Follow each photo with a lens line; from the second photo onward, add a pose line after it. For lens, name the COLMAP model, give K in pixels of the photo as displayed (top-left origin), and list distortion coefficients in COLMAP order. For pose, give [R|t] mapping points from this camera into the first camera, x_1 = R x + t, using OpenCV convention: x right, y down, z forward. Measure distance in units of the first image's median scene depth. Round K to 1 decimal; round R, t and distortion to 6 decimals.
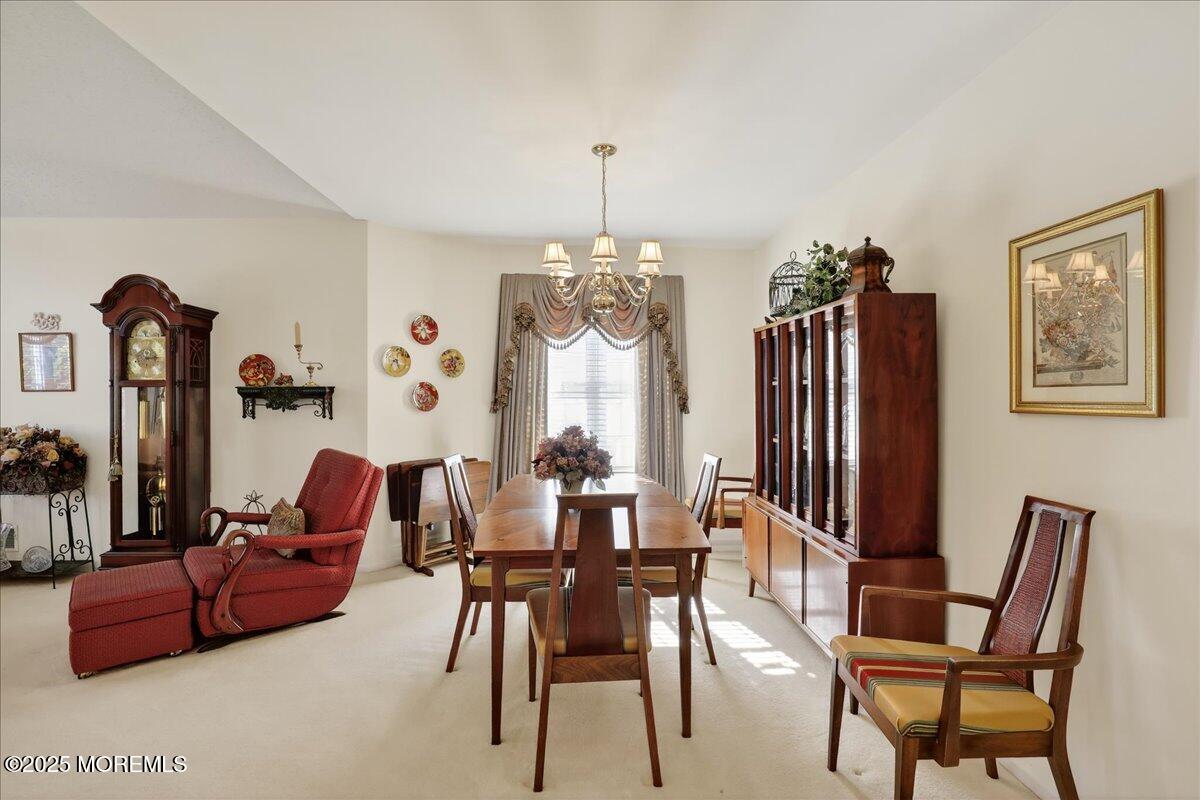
lens RADIAL K [[559.6, 0, 600.0], [0, 559.6, 400.0], [0, 0, 1]] dist [-0.029799, 0.006171]
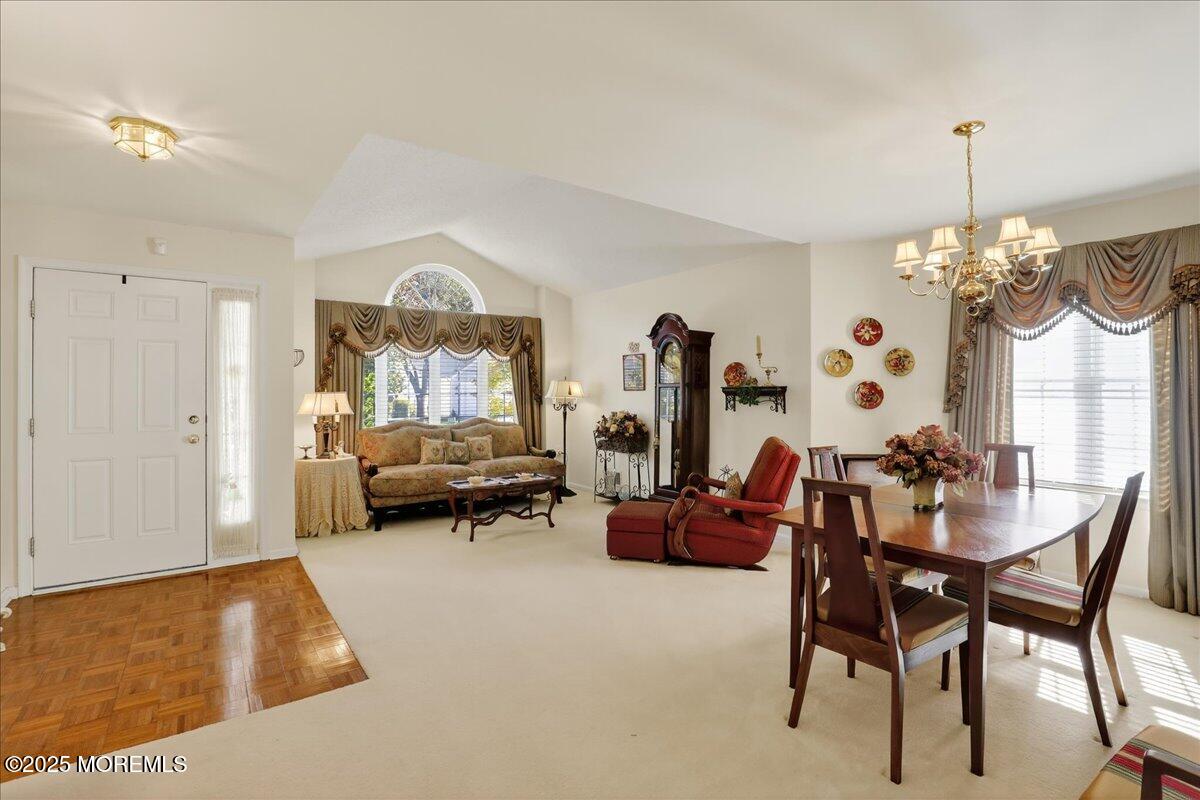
lens RADIAL K [[558.7, 0, 596.4], [0, 558.7, 391.5], [0, 0, 1]] dist [-0.029207, 0.000757]
pose [[0.553837, -0.000960, -0.832625, 0.316536], [-0.011039, 0.999903, -0.008496, 0.002124], [0.832552, 0.013897, 0.553773, -0.007356]]
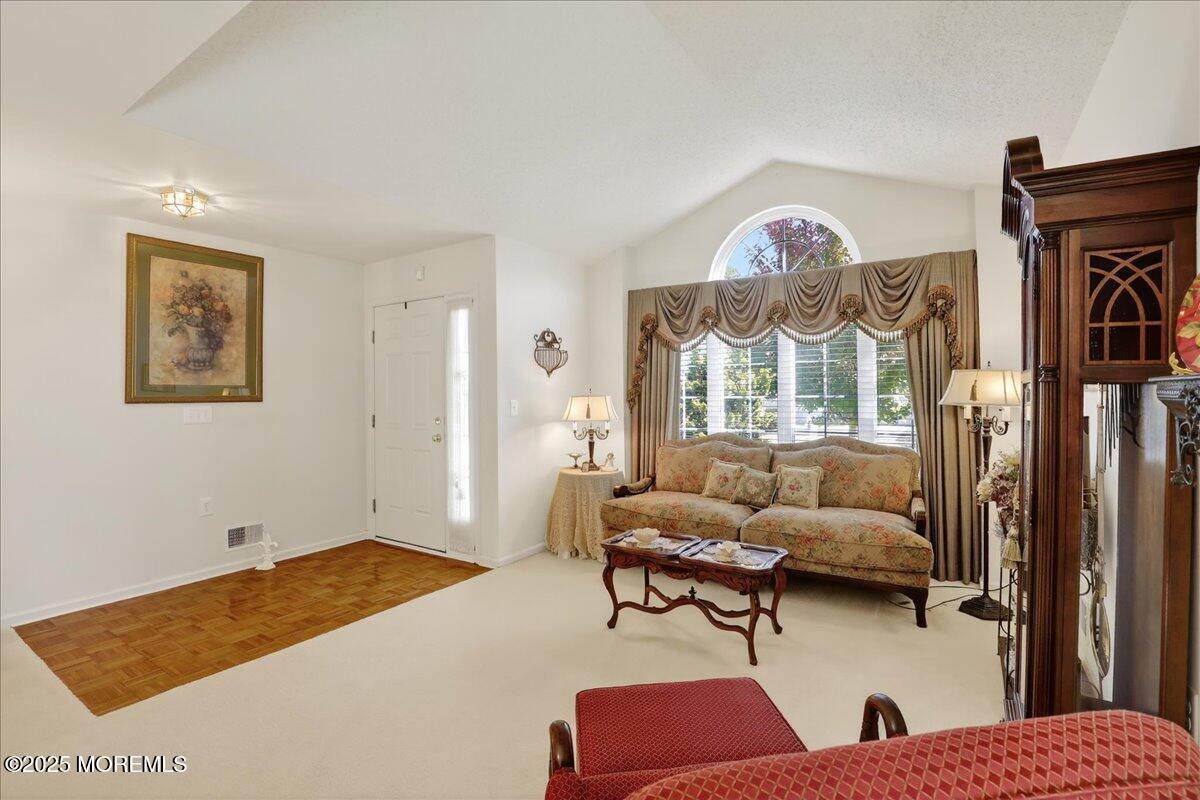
lens RADIAL K [[558.7, 0, 596.4], [0, 558.7, 391.5], [0, 0, 1]] dist [-0.029207, 0.000757]
pose [[-0.584031, 0.003284, -0.811725, -0.237239], [-0.005224, 0.999956, 0.007804, -0.019090], [0.811715, 0.008798, -0.583988, 0.950611]]
